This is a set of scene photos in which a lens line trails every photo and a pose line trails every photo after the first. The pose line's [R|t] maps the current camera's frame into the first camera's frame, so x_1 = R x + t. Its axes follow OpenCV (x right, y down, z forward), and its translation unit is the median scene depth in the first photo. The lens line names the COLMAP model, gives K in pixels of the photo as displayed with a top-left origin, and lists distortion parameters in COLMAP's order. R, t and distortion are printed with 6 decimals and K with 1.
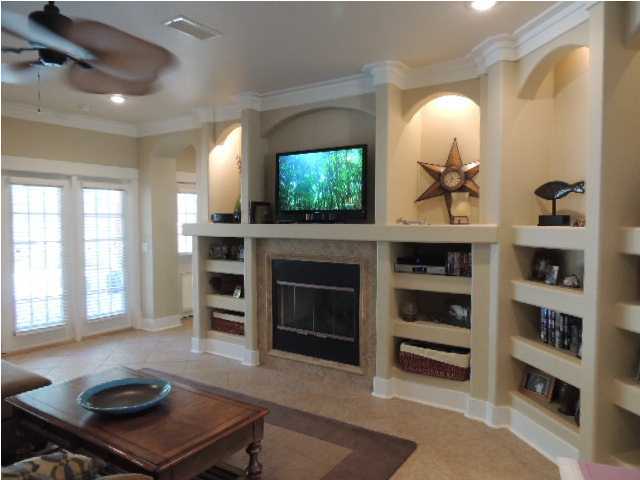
lens RADIAL K [[463.7, 0, 320.6], [0, 463.7, 241.4], [0, 0, 1]] dist [-0.003349, -0.009599]
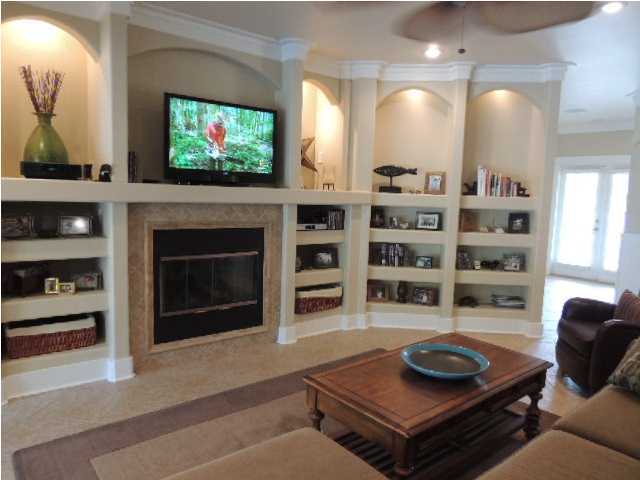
lens RADIAL K [[463.7, 0, 318.0], [0, 463.7, 240.9], [0, 0, 1]] dist [-0.003349, -0.009599]
pose [[0.284143, -0.093183, 0.954243, -0.861626], [0.006532, 0.995431, 0.095260, -0.017151], [-0.958760, -0.020834, 0.283454, 0.590465]]
